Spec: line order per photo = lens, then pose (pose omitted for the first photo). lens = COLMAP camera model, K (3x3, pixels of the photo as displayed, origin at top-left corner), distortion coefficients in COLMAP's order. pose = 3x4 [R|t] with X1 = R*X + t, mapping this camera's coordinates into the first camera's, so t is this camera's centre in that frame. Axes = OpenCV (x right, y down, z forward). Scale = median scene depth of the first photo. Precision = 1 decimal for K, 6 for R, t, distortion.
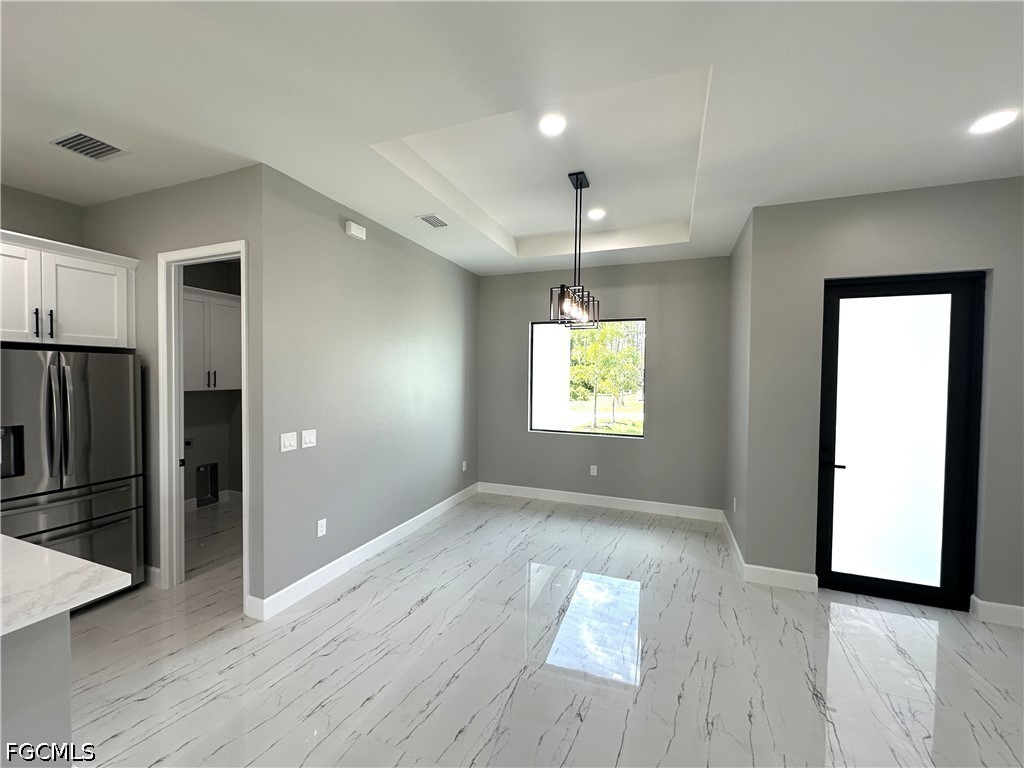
lens RADIAL K [[409.7, 0, 512.7], [0, 409.7, 383.6], [0, 0, 1]] dist [-0.004681, 0.000937]
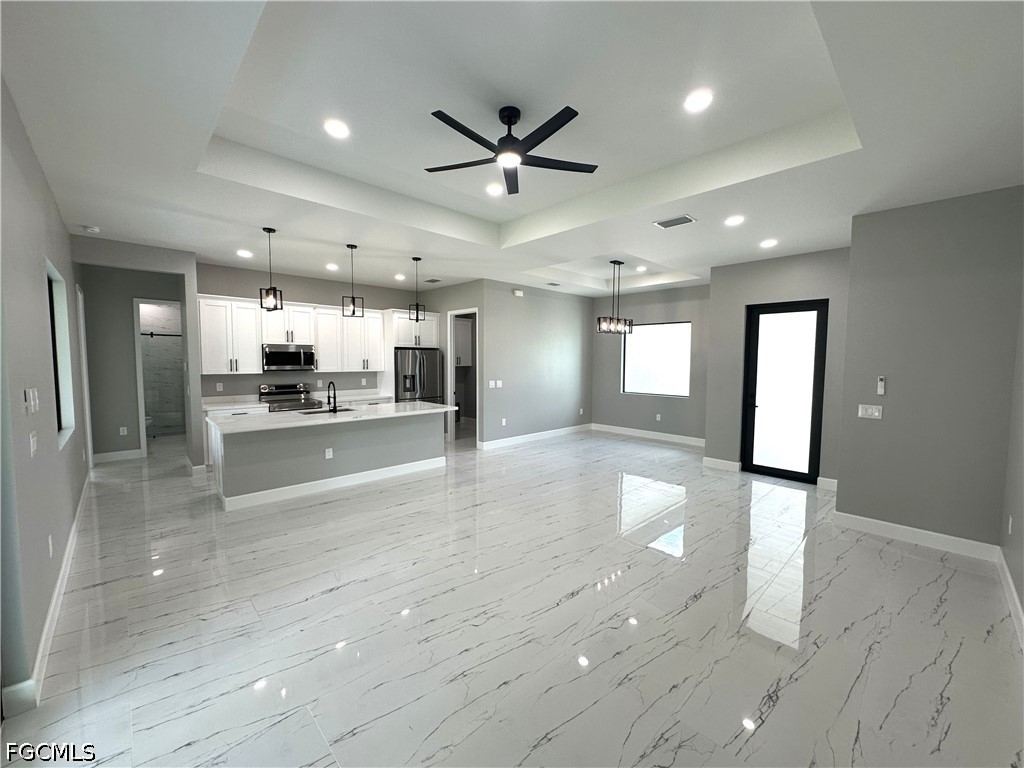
lens RADIAL K [[409.7, 0, 518.9], [0, 409.7, 381.8], [0, 0, 1]] dist [-0.004681, 0.000937]
pose [[0.909698, 0.018574, -0.414854, 0.606035], [-0.005929, 0.999478, 0.031749, 0.041319], [0.415228, -0.026422, 0.909334, -1.142070]]
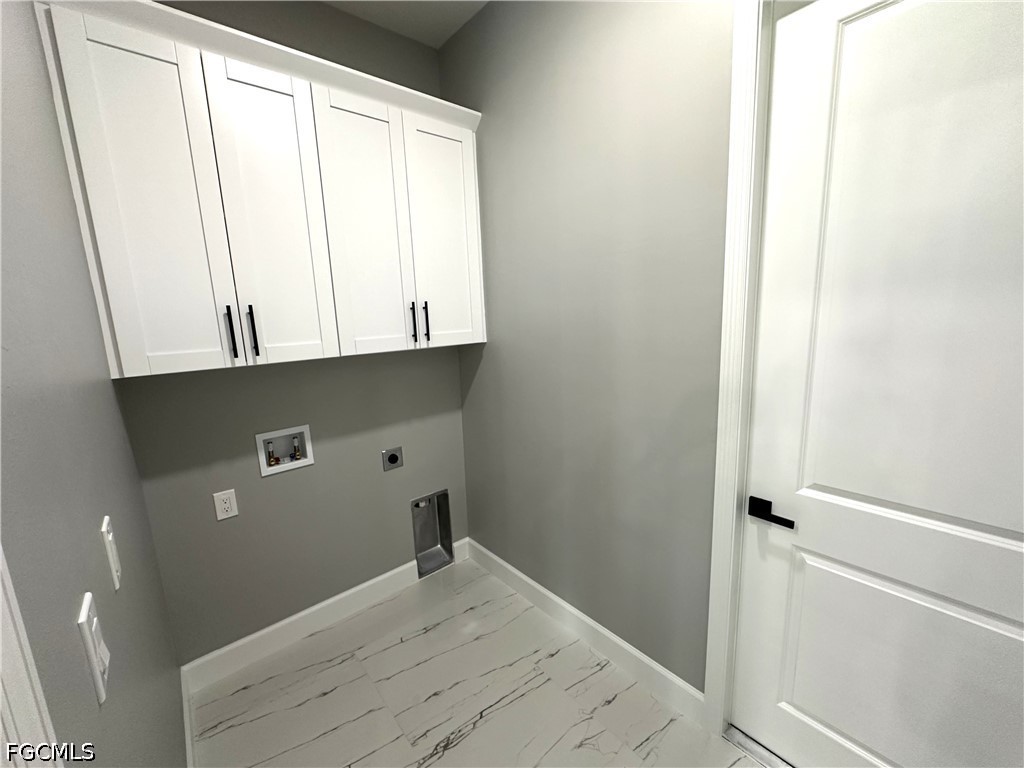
lens RADIAL K [[409.7, 0, 514.8], [0, 409.7, 386.0], [0, 0, 1]] dist [-0.004681, 0.000937]
pose [[0.877400, 0.036438, -0.478373, -0.668099], [0.036581, 0.989128, 0.142438, -0.003350], [0.478362, -0.142475, 0.866528, 1.003457]]
